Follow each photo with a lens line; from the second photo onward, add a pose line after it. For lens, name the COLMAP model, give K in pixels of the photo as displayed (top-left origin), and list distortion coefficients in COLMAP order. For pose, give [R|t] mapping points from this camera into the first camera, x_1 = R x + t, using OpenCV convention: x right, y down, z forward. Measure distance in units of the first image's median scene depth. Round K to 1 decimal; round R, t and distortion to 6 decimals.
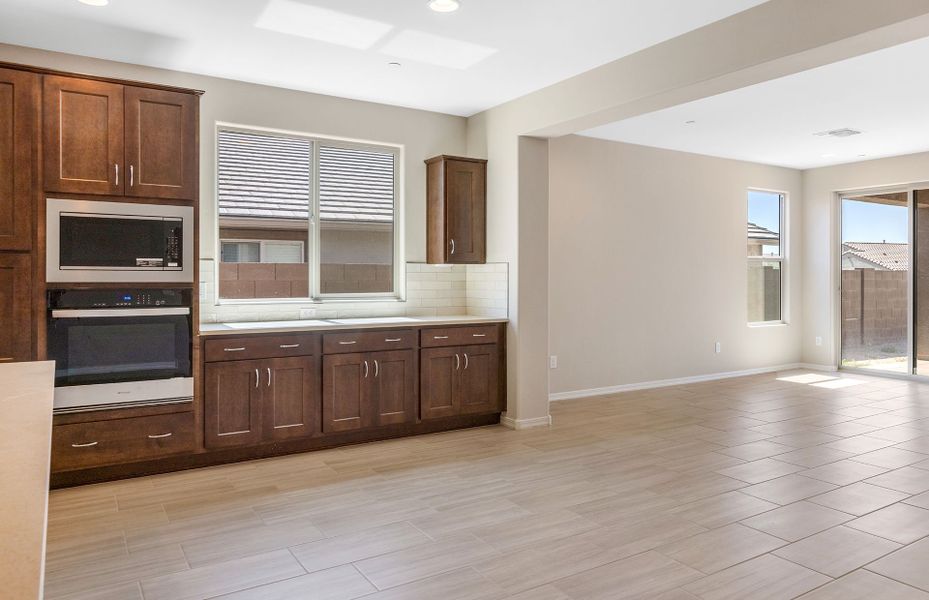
lens RADIAL K [[641.3, 0, 464.1], [0, 641.3, 275.4], [0, 0, 1]] dist [0.001130, 0.000260]
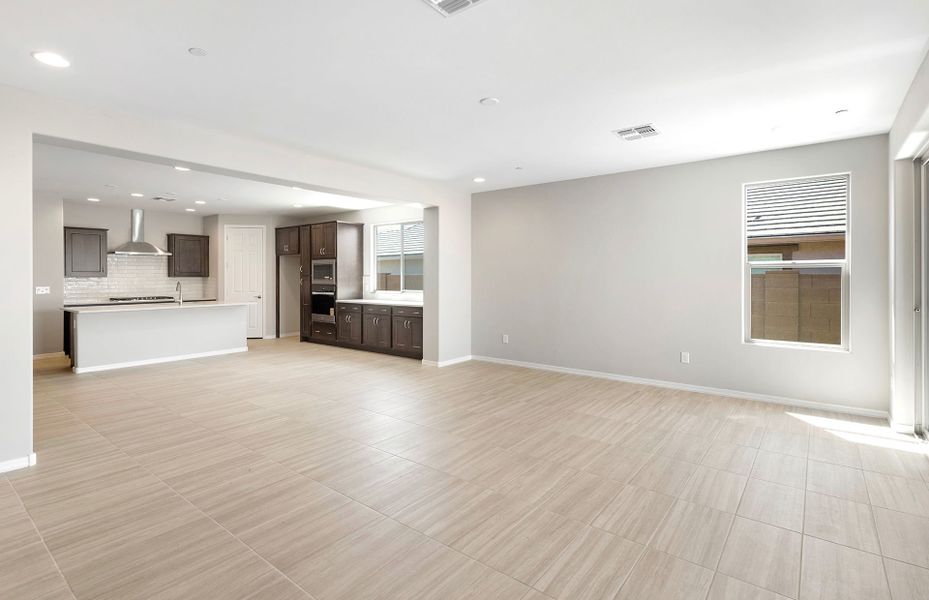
lens RADIAL K [[445.8, 0, 475.2], [0, 445.8, 278.1], [0, 0, 1]] dist [0.001493, 0.000113]
pose [[0.346122, 0.001901, -0.938188, 1.323072], [0.003200, 0.999990, 0.003207, -0.016937], [0.938184, -0.004112, 0.346112, 0.667843]]
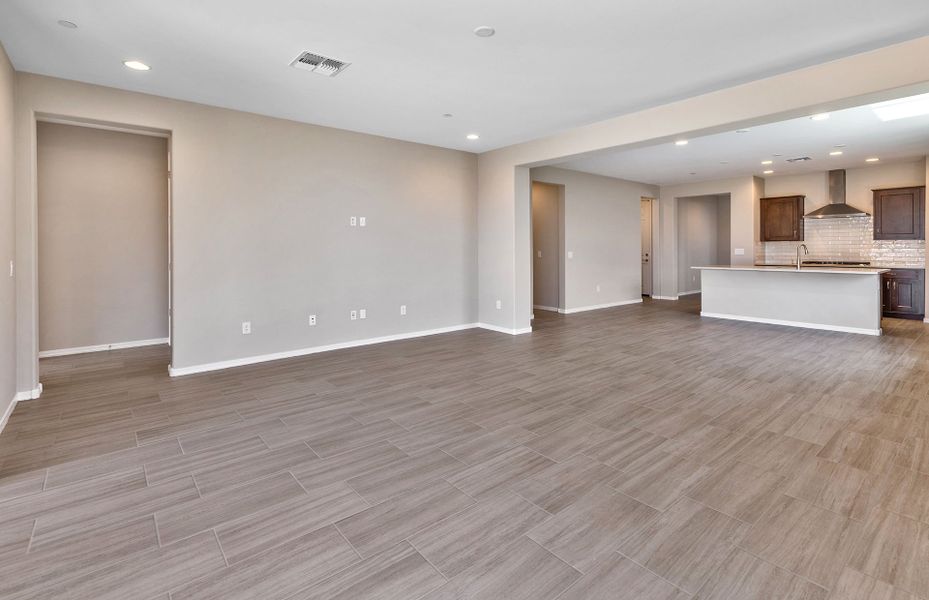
lens RADIAL K [[436.9, 0, 469.6], [0, 436.9, 248.8], [0, 0, 1]] dist [0.001496, 0.000282]
pose [[-0.990773, 0.003591, -0.135481, 0.832933], [0.003757, 0.999992, -0.000970, 0.006380], [0.135476, -0.001470, -0.990780, 1.440112]]
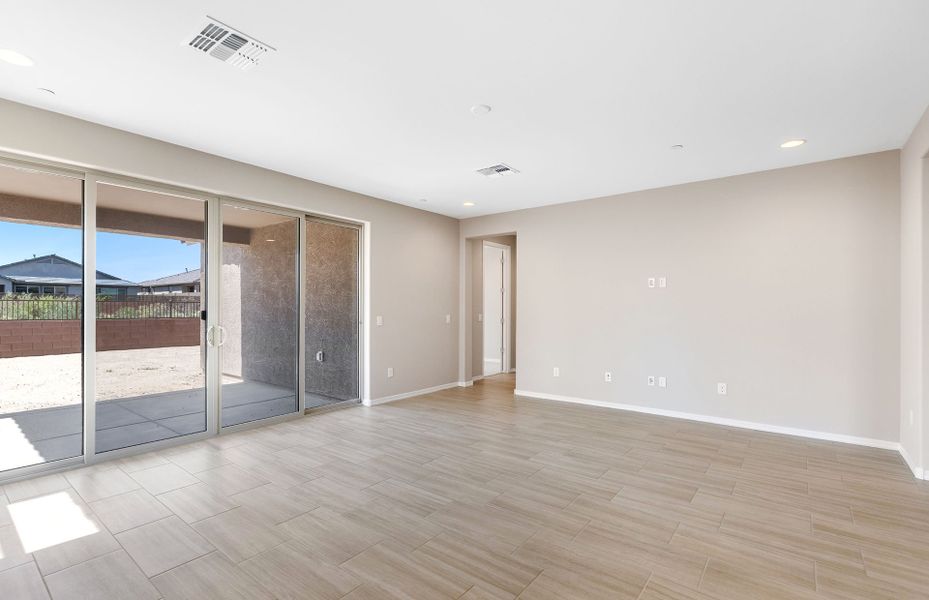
lens RADIAL K [[423.6, 0, 459.3], [0, 423.6, 306.9], [0, 0, 1]] dist [0.001245, 0.000027]
pose [[-0.335239, 0.001534, 0.942132, 0.221166], [-0.004938, 0.999982, -0.003385, -0.000451], [-0.942120, -0.005787, -0.335225, 1.117622]]
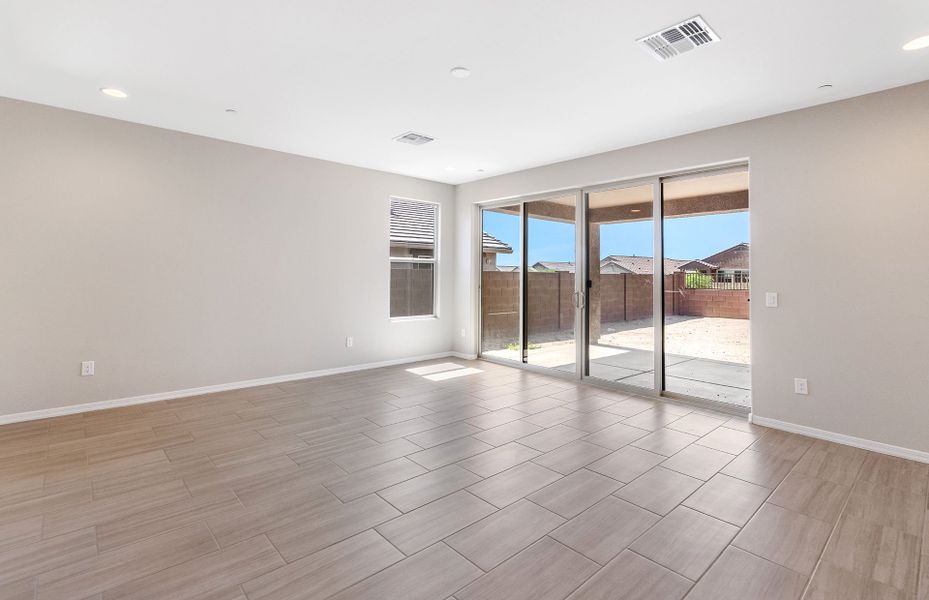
lens RADIAL K [[433.5, 0, 462.9], [0, 433.5, 263.1], [0, 0, 1]] dist [0.001608, 0.000248]
pose [[0.984609, 0.015964, 0.174042, 0.651442], [-0.011180, 0.999533, -0.028434, -0.001206], [-0.174415, 0.026051, 0.984328, 0.361225]]
